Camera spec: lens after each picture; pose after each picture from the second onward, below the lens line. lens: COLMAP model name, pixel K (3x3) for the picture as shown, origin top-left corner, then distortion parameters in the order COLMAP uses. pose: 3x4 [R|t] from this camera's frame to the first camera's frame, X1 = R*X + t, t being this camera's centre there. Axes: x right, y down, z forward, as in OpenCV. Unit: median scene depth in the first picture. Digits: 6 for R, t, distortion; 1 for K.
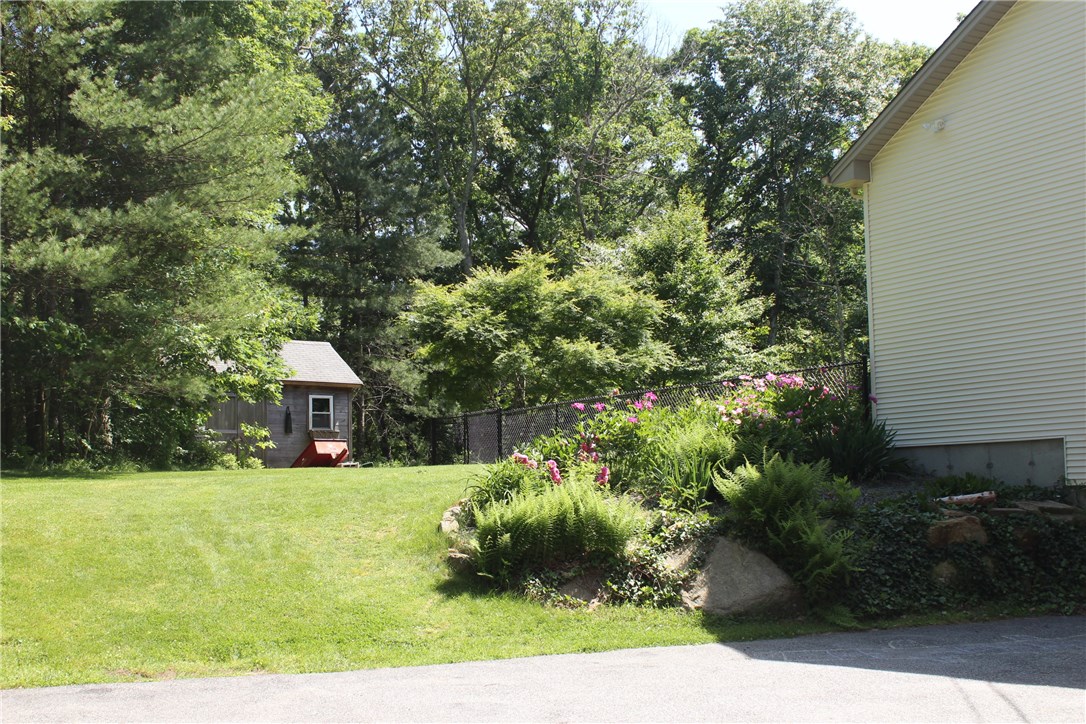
lens RADIAL K [[1345.1, 0, 543.0], [0, 1345.1, 362.0], [0, 0, 1]] dist [-0.001804, 0.000792]
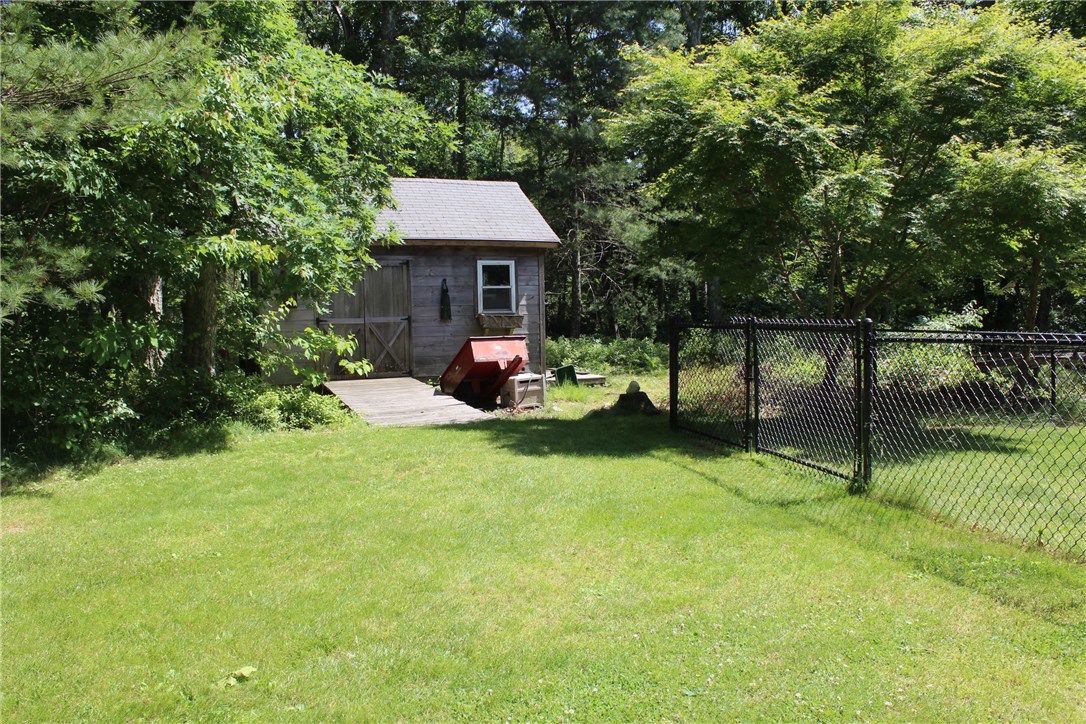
lens RADIAL K [[911.7, 0, 543.0], [0, 911.7, 362.0], [0, 0, 1]] dist [-0.168107, 0.141800]
pose [[0.977450, 0.013488, -0.210737, -0.048936], [0.020095, 0.987488, 0.156408, 0.004726], [0.210210, -0.157116, 0.964949, 0.577484]]
